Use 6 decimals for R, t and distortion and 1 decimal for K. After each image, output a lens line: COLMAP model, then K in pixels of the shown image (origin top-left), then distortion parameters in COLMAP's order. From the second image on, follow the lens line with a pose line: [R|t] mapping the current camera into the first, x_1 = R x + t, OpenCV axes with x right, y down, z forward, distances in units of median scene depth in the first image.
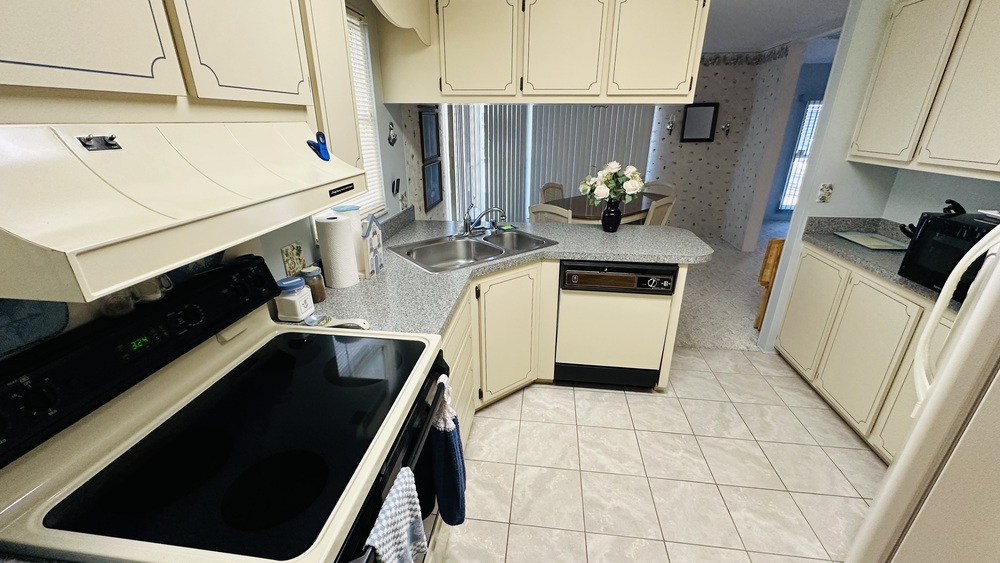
lens RADIAL K [[398.7, 0, 499.1], [0, 398.7, 281.1], [0, 0, 1]] dist [-0.002980, 0.000885]
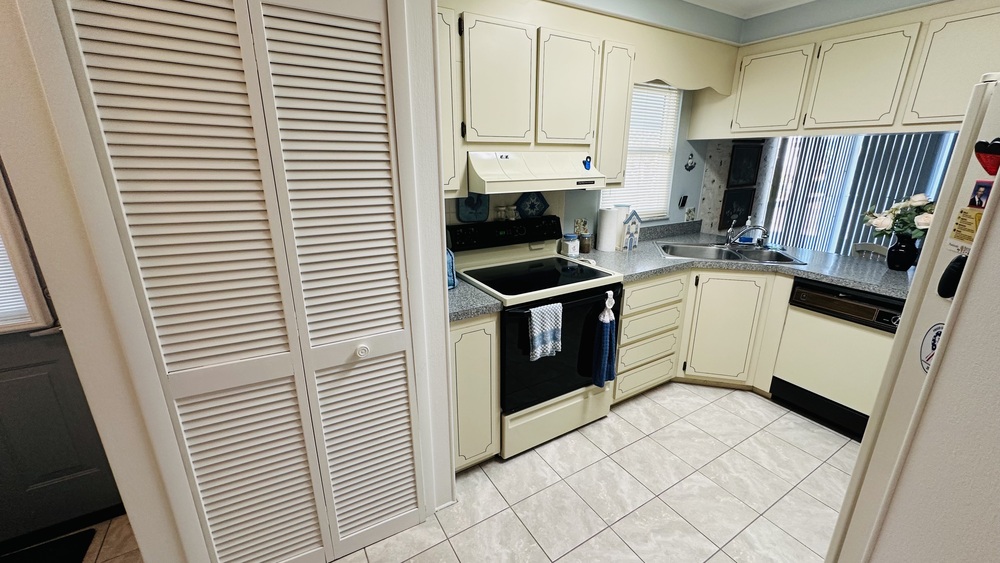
lens RADIAL K [[398.7, 0, 498.4], [0, 398.7, 281.4], [0, 0, 1]] dist [-0.002980, 0.000885]
pose [[0.612699, 0.233277, -0.755104, 0.490057], [-0.291624, 0.954753, 0.058330, 0.132778], [0.734545, 0.184468, 0.653005, -0.292827]]
